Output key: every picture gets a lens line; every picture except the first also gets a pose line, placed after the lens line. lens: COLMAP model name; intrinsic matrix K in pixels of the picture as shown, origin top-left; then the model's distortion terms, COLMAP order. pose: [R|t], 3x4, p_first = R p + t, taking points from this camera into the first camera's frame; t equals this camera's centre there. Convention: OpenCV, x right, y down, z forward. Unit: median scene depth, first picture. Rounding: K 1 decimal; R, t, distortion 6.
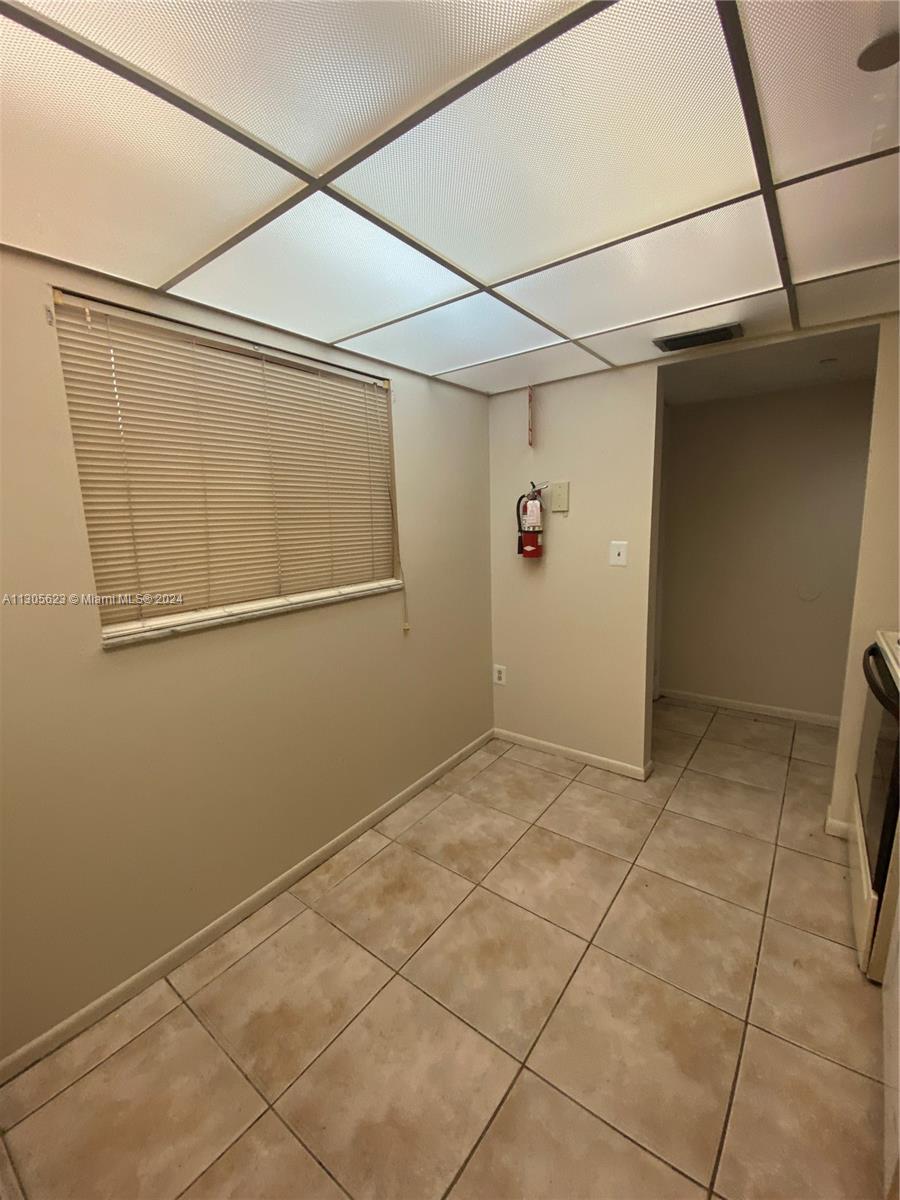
lens RADIAL K [[480.8, 0, 450.0], [0, 480.8, 600.0], [0, 0, 1]] dist [0.018779, -0.020310]
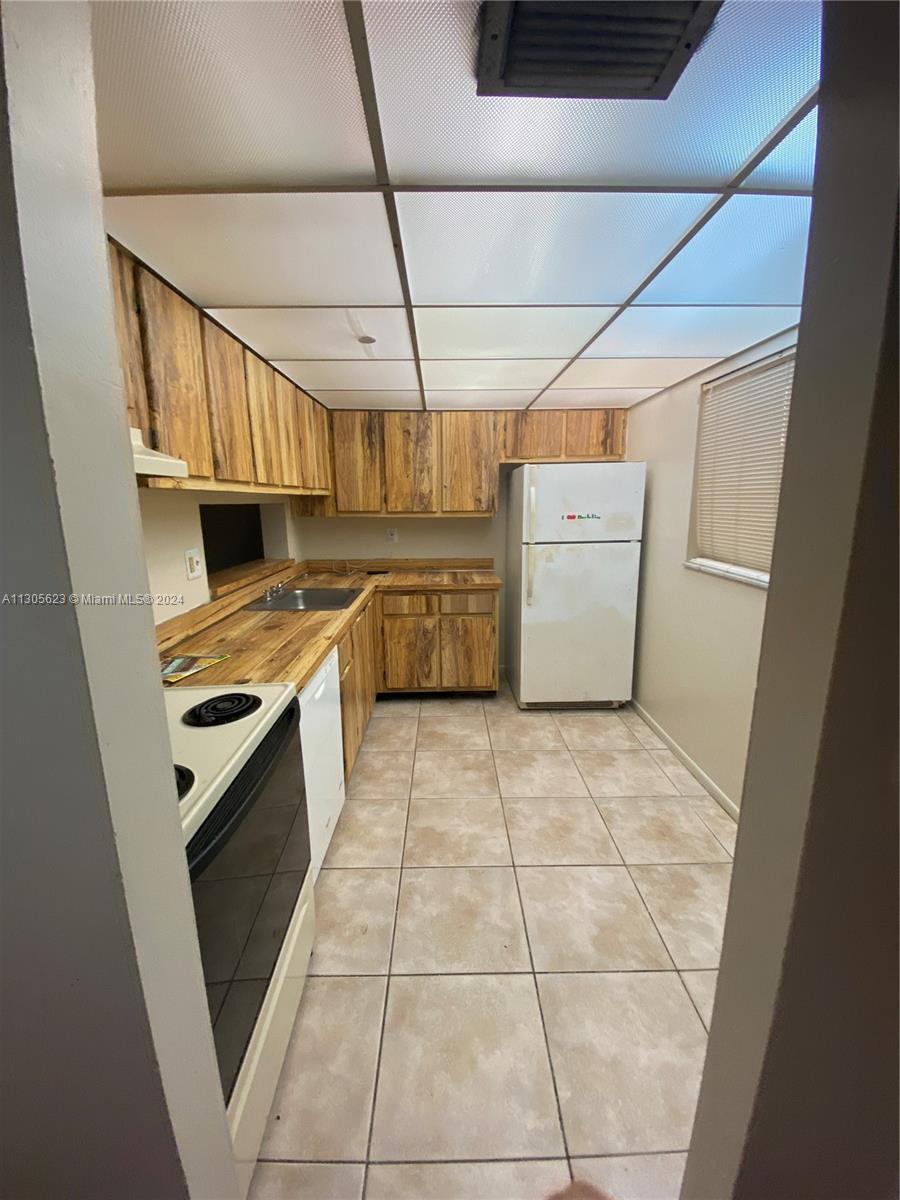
lens RADIAL K [[480.8, 0, 450.0], [0, 480.8, 600.0], [0, 0, 1]] dist [0.018779, -0.020310]
pose [[-0.785501, 0.167996, -0.595622, 1.059437], [-0.069813, 0.932251, 0.355012, -0.344134], [0.614909, 0.320445, -0.720556, 1.609109]]
